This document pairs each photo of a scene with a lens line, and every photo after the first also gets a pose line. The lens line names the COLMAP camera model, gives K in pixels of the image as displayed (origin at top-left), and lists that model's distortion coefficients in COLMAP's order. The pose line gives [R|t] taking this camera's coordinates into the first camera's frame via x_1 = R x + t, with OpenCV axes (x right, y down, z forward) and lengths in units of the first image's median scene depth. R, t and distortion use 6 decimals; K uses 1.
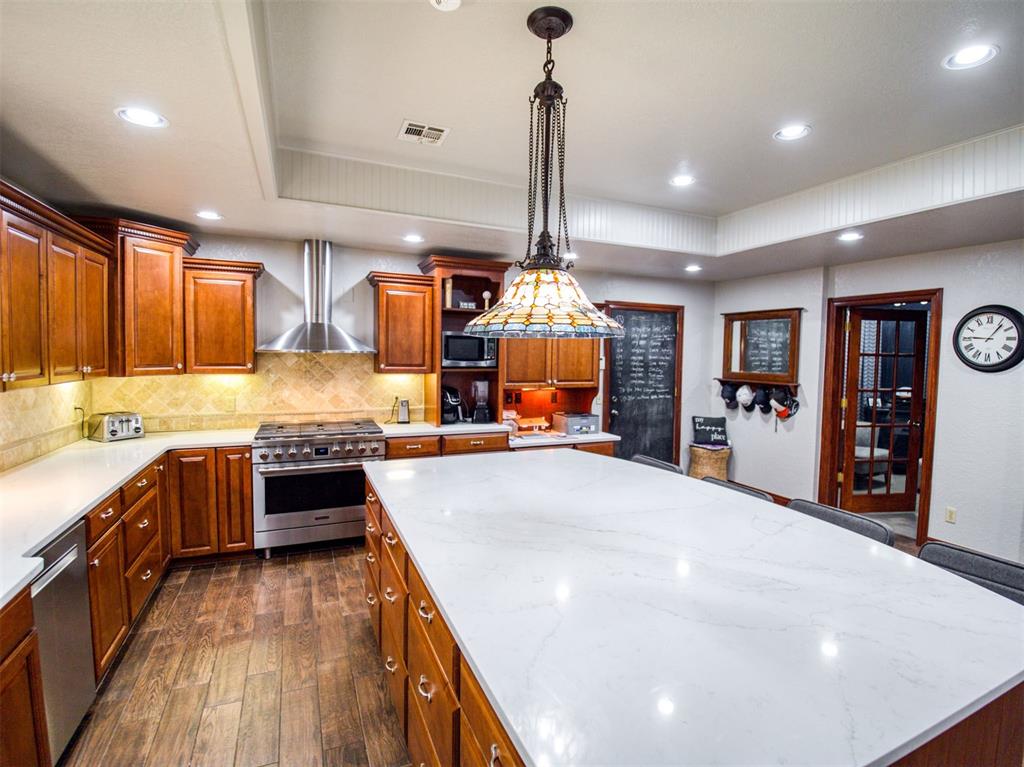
lens RADIAL K [[504.0, 0, 533.6], [0, 504.0, 373.7], [0, 0, 1]] dist [-0.035842, -0.004959]
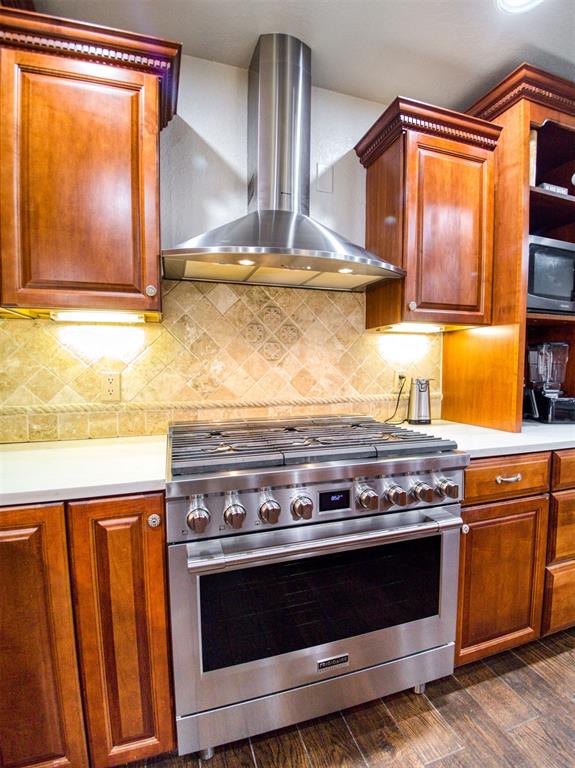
lens RADIAL K [[378.0, 0, 292.0], [0, 378.0, 388.5], [0, 0, 1]] dist [-0.035842, -0.004959]
pose [[0.992213, -0.010590, -0.124099, -0.402430], [0.013193, 0.999709, 0.020172, 0.059983], [0.123849, -0.021652, 0.992065, 0.679421]]
